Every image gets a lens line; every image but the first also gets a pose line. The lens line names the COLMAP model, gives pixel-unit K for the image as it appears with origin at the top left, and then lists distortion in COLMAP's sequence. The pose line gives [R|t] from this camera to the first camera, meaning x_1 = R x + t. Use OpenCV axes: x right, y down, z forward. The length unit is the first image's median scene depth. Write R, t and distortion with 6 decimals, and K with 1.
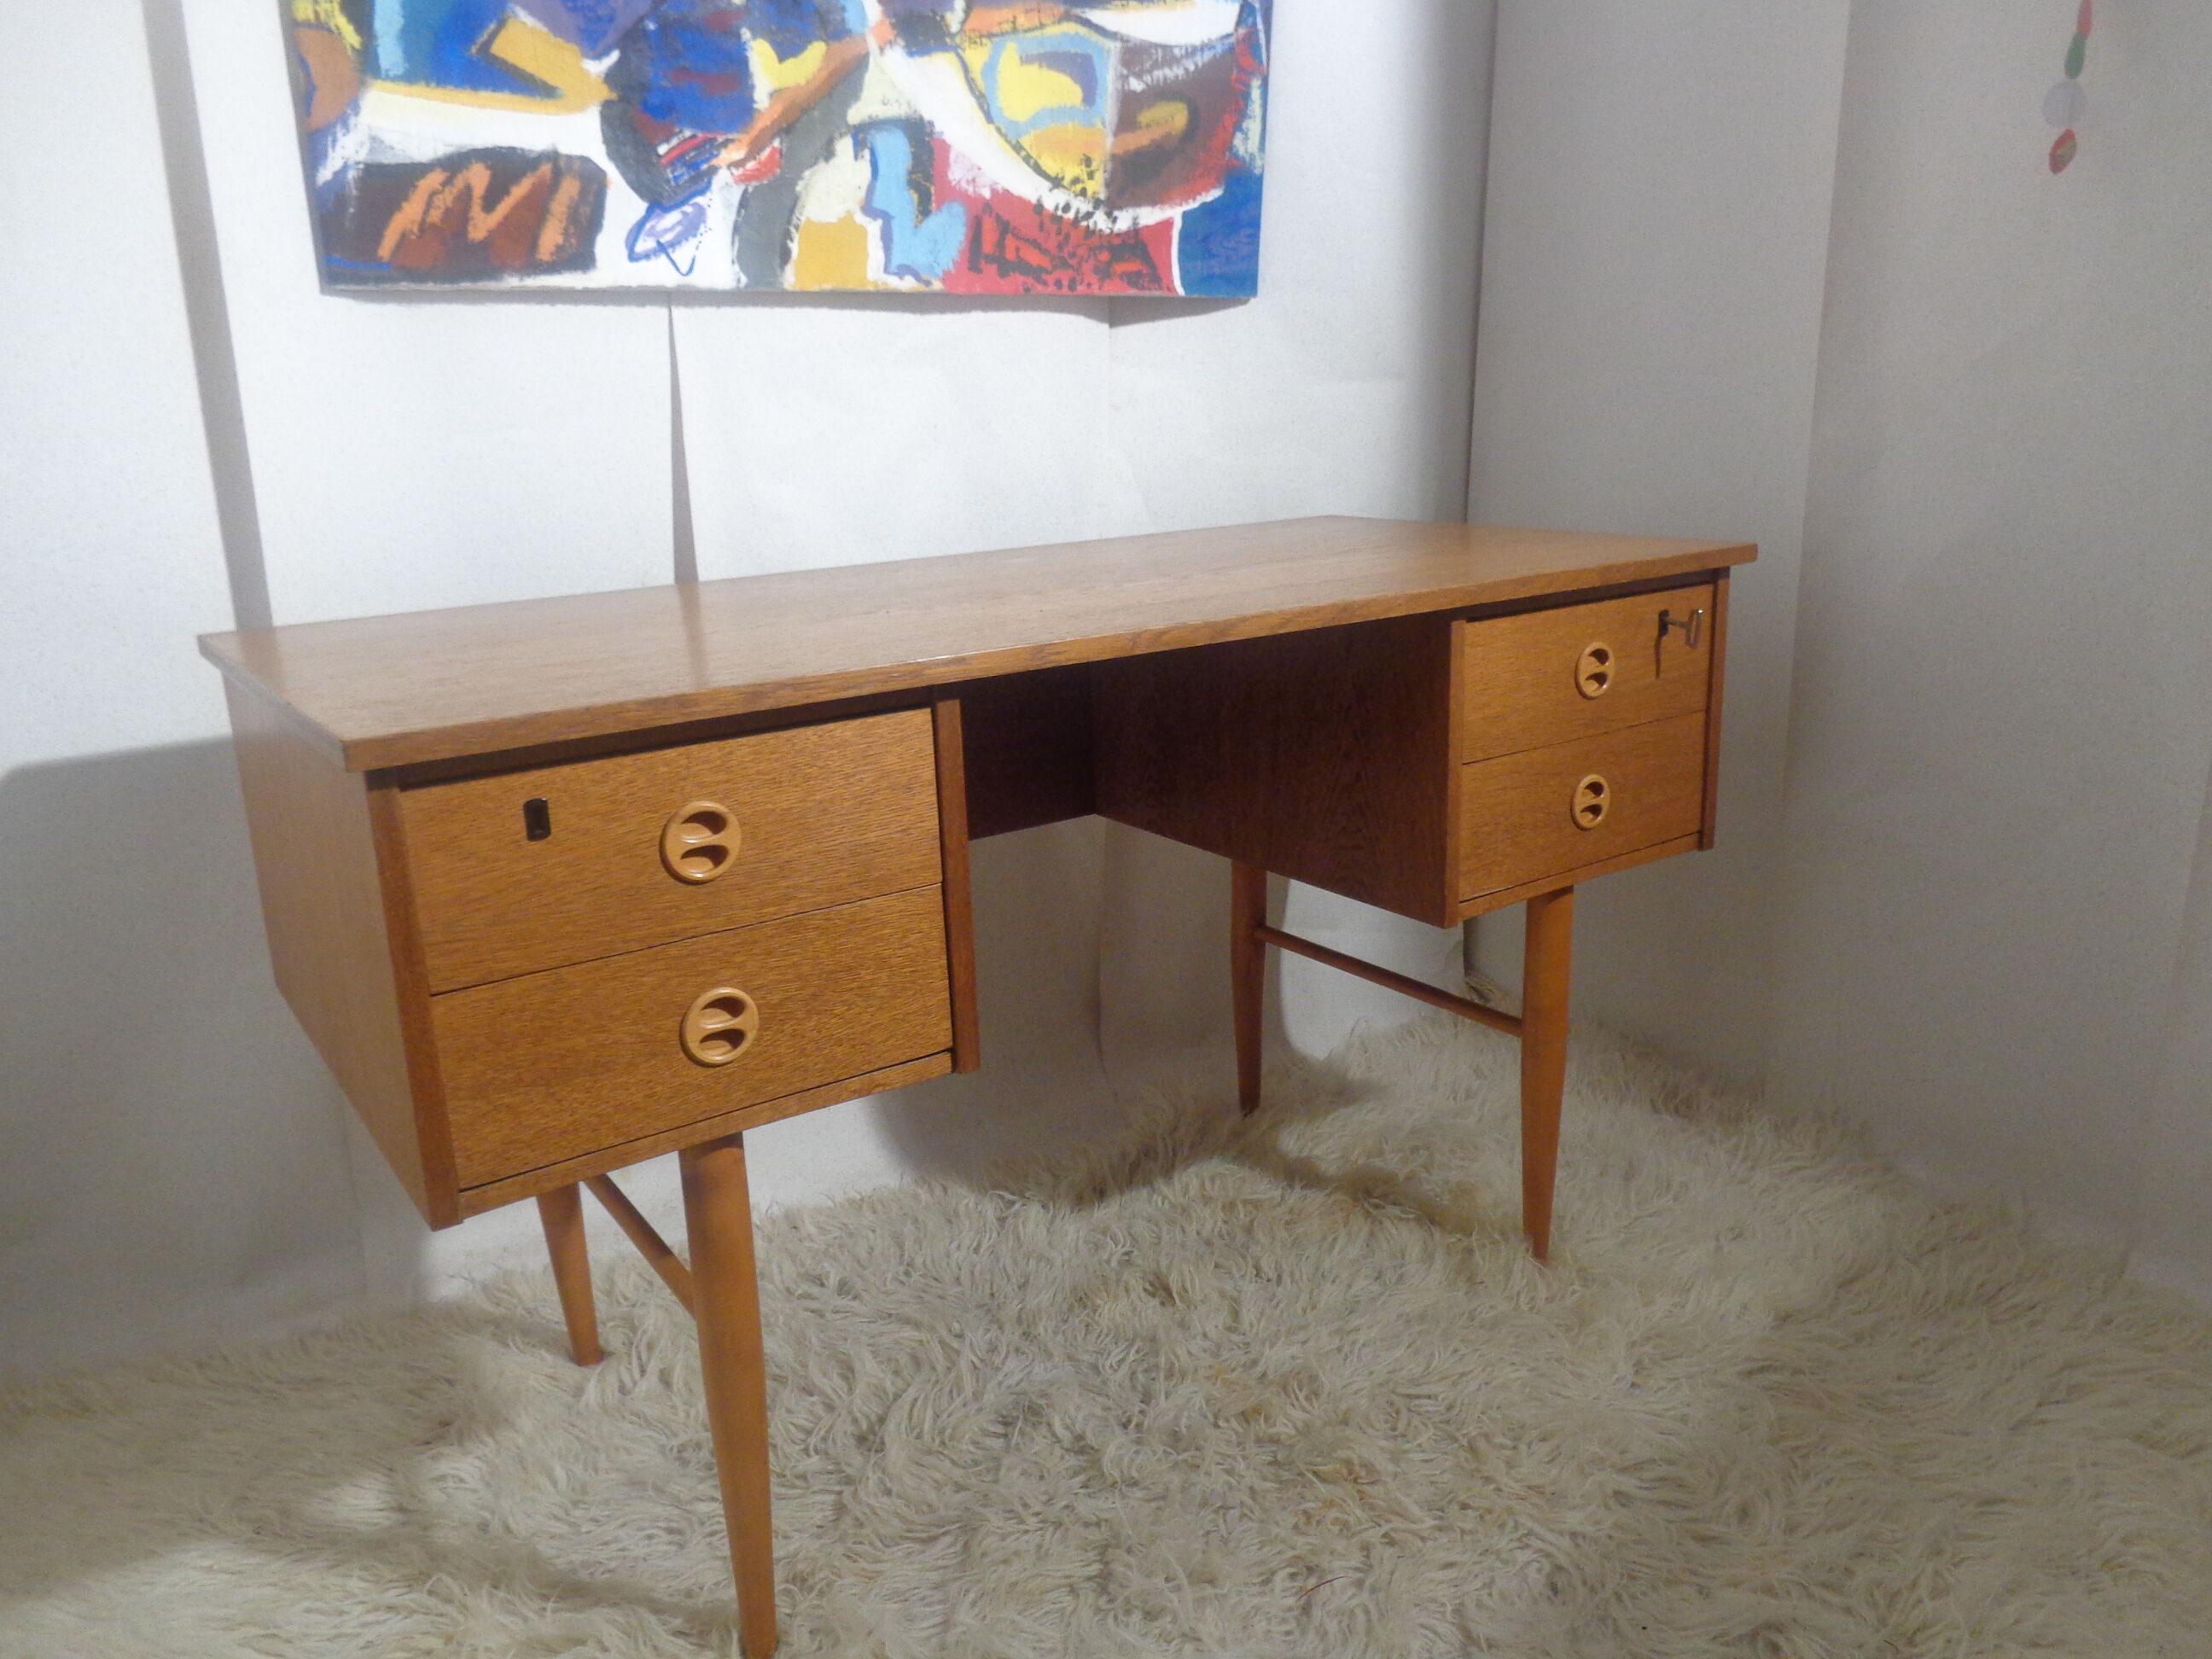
lens RADIAL K [[1649.8, 0, 1092.7], [0, 1649.8, 828.2], [0, 0, 1]] dist [-0.009059, 0.004745]
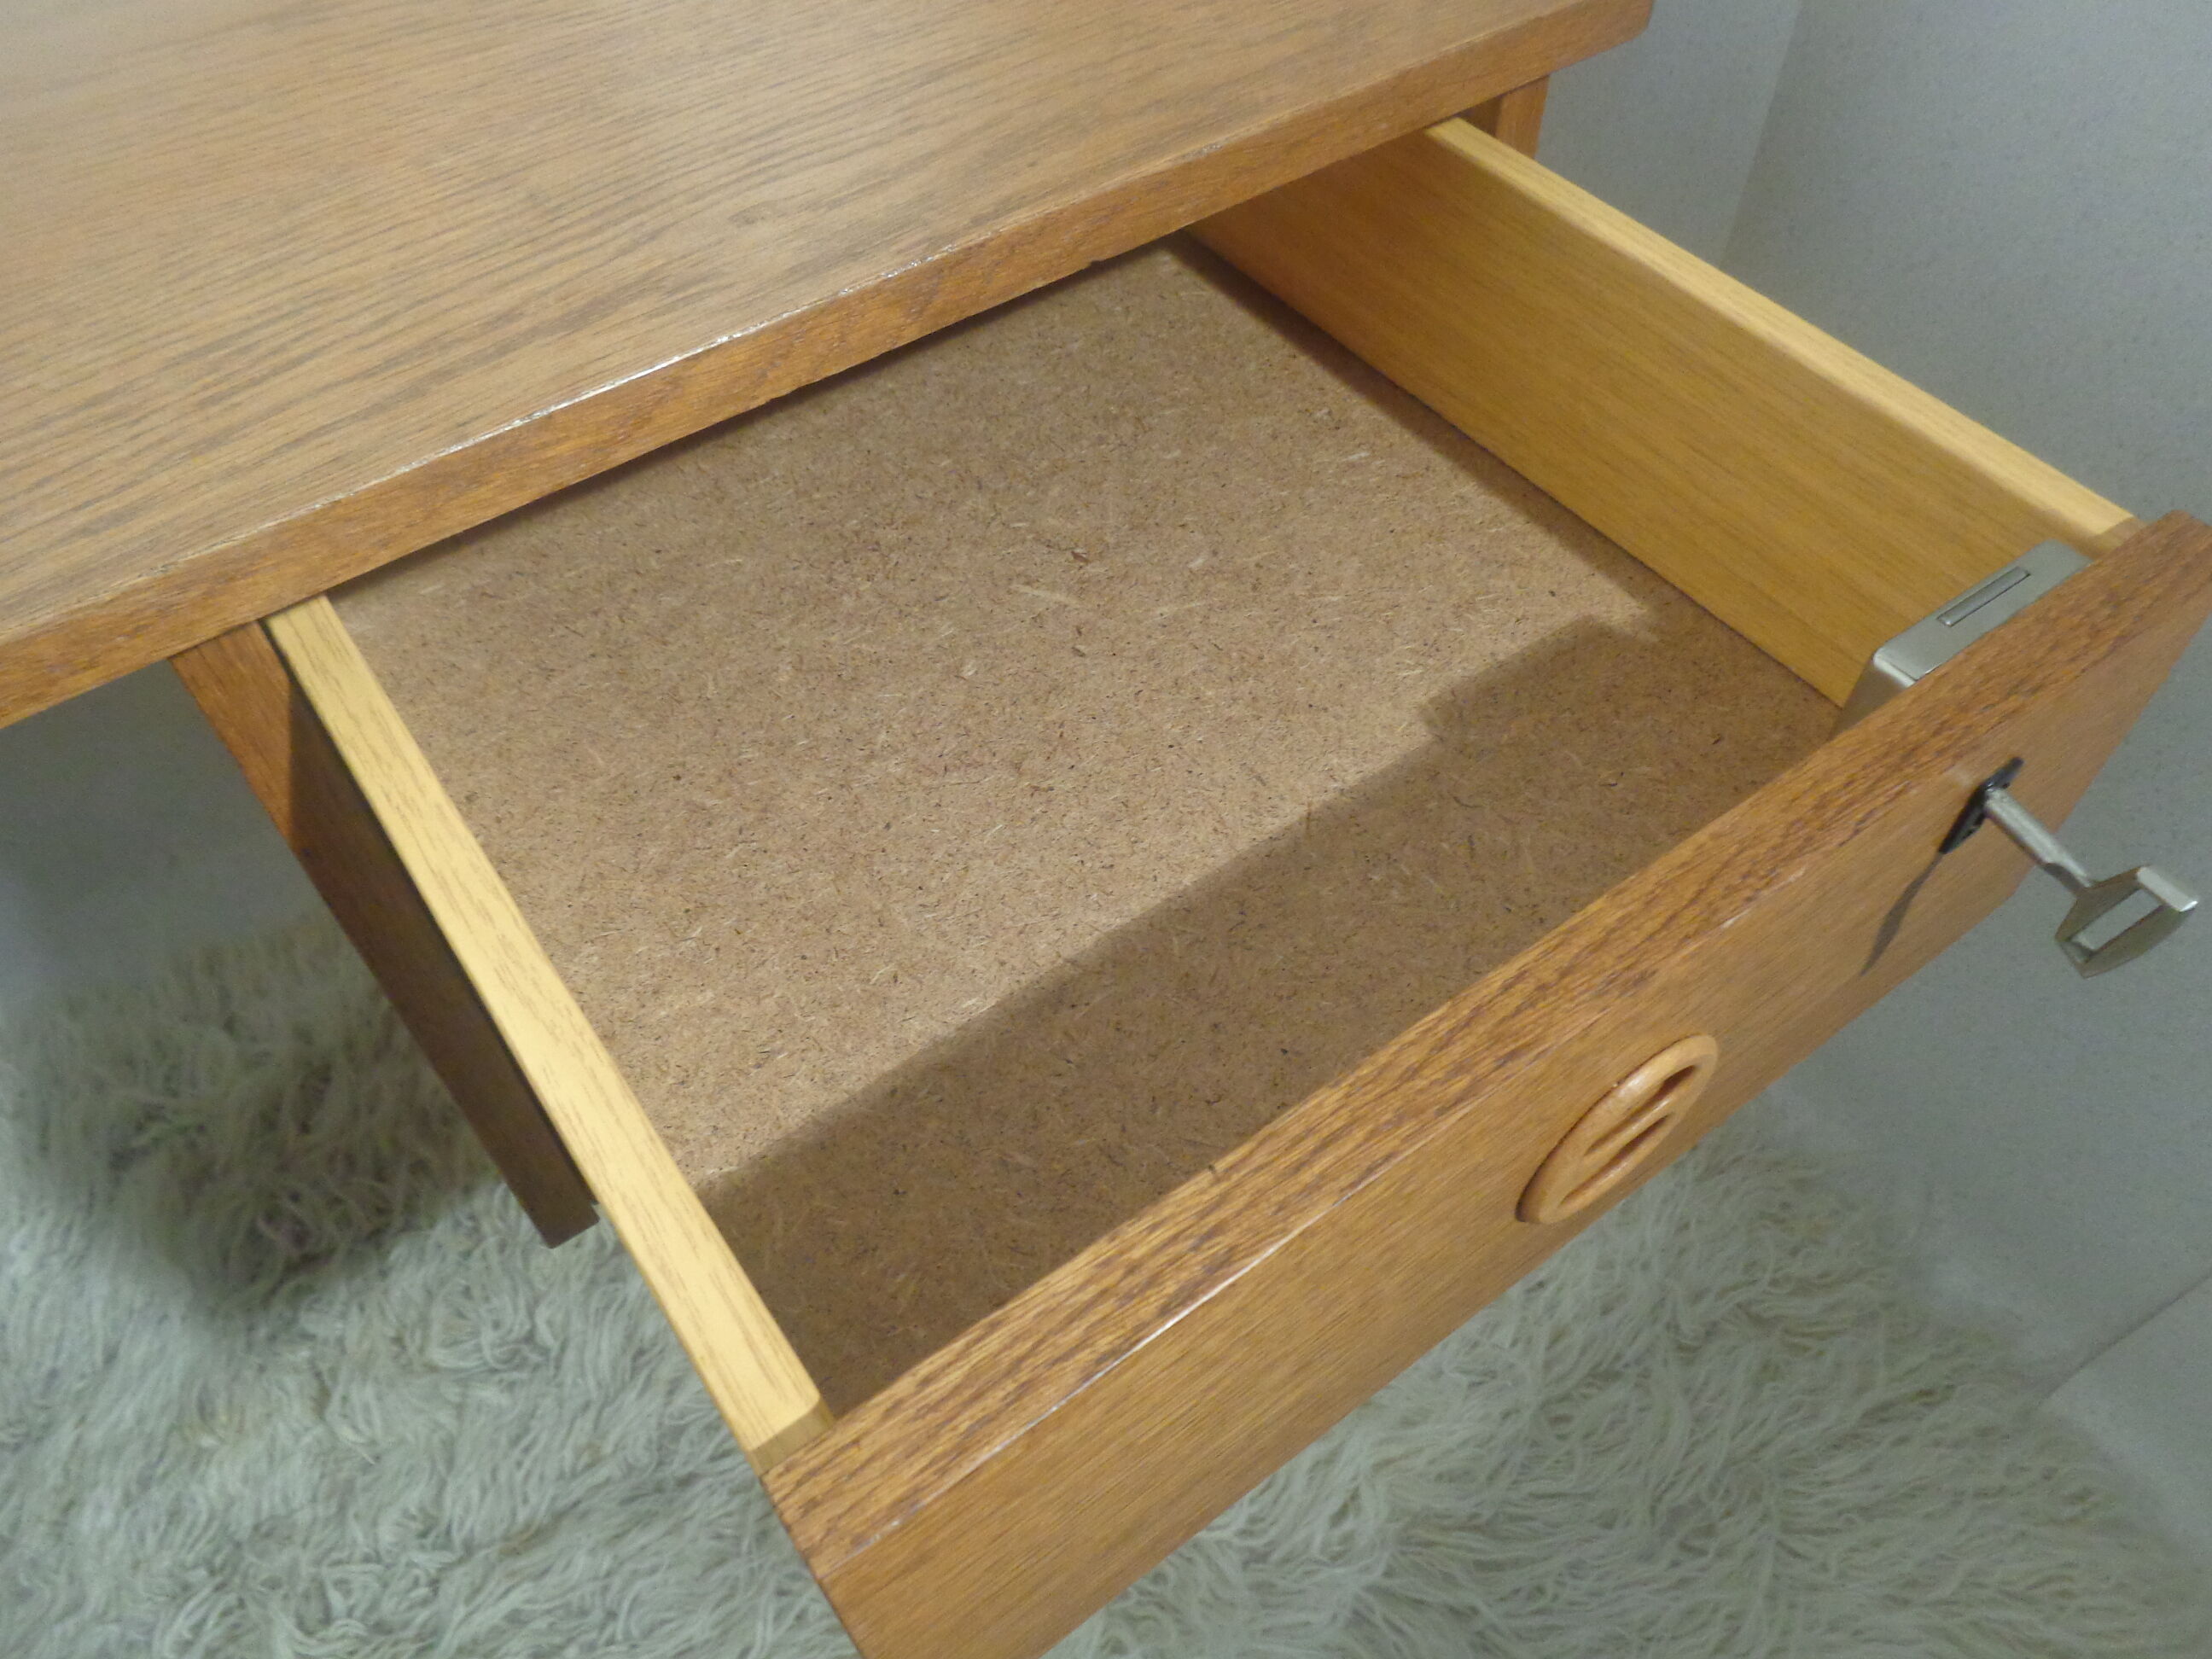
lens RADIAL K [[1649.8, 0, 1099.5], [0, 1649.8, 843.3], [0, 0, 1]] dist [-0.009059, 0.004745]
pose [[0.999500, -0.007710, 0.030665, 0.289057], [-0.012003, 0.804706, 0.593553, -0.207132], [-0.029252, -0.593624, 0.804211, 0.669077]]
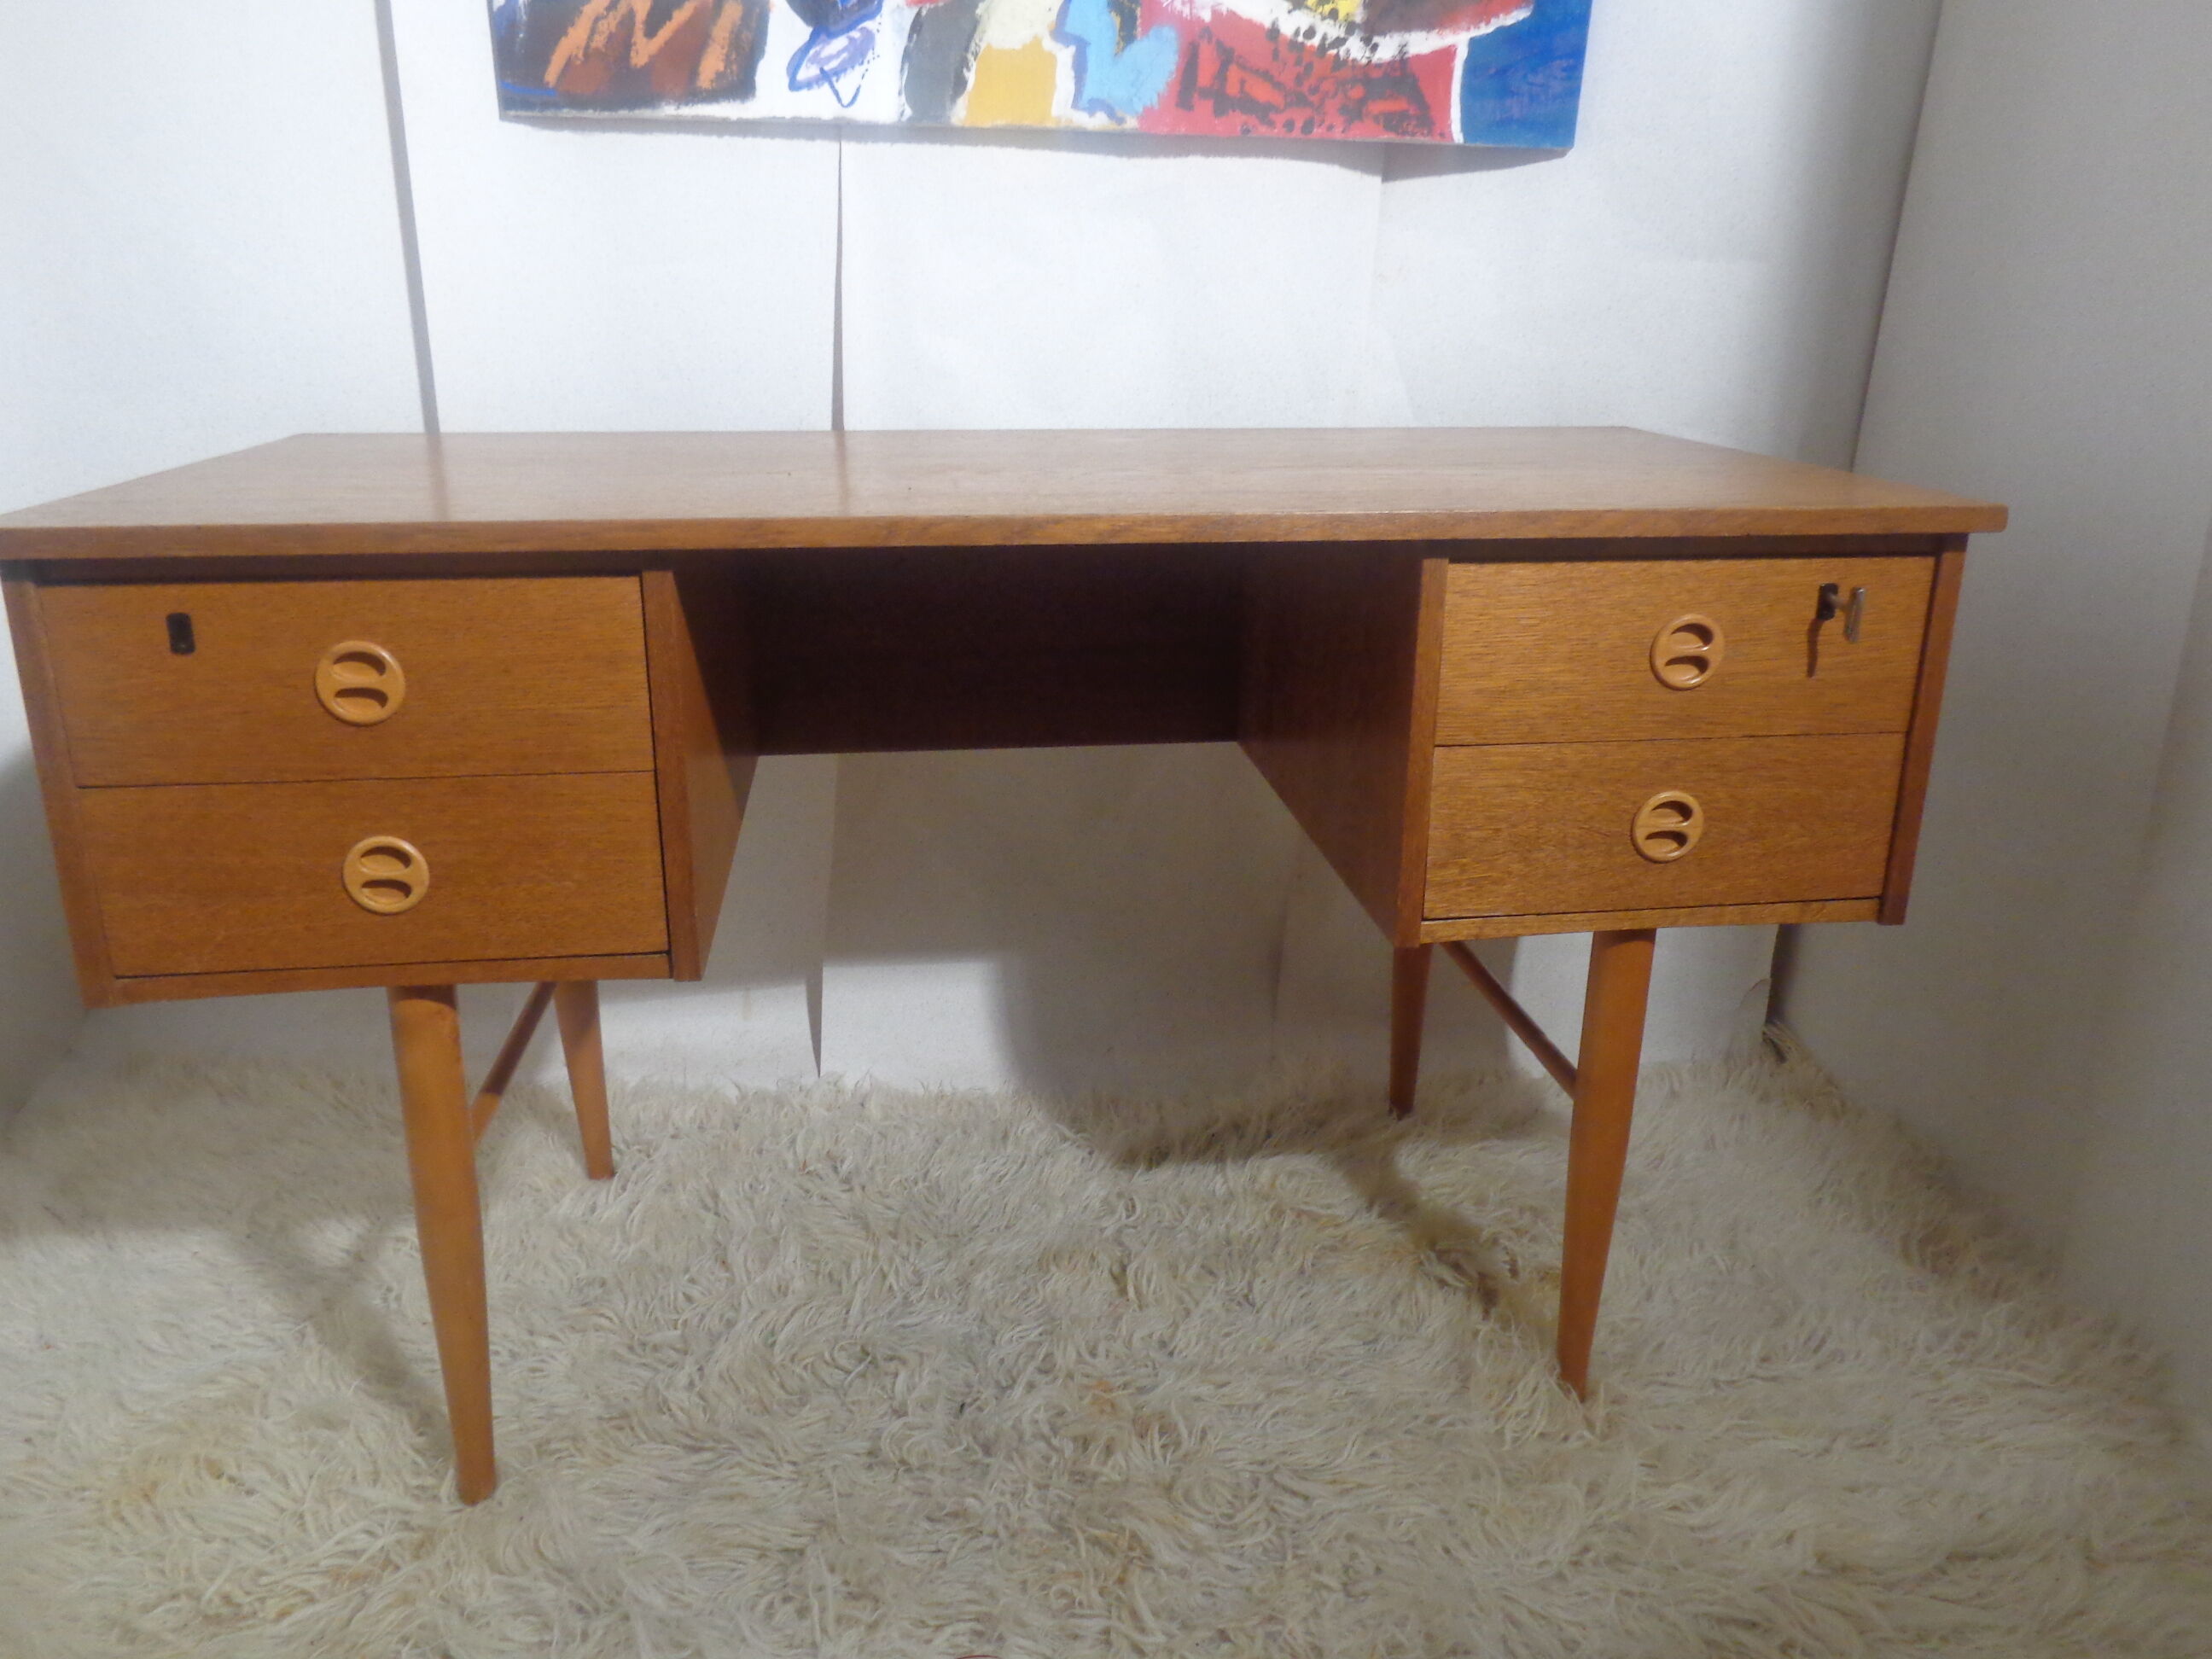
lens RADIAL K [[1649.8, 0, 1102.2], [0, 1649.8, 821.0], [0, 0, 1]] dist [-0.009059, 0.004745]
pose [[0.889172, 0.185809, -0.418149, 0.362265], [-0.158890, 0.982355, 0.098650, -0.048462], [0.429101, -0.021277, 0.903006, 0.199209]]
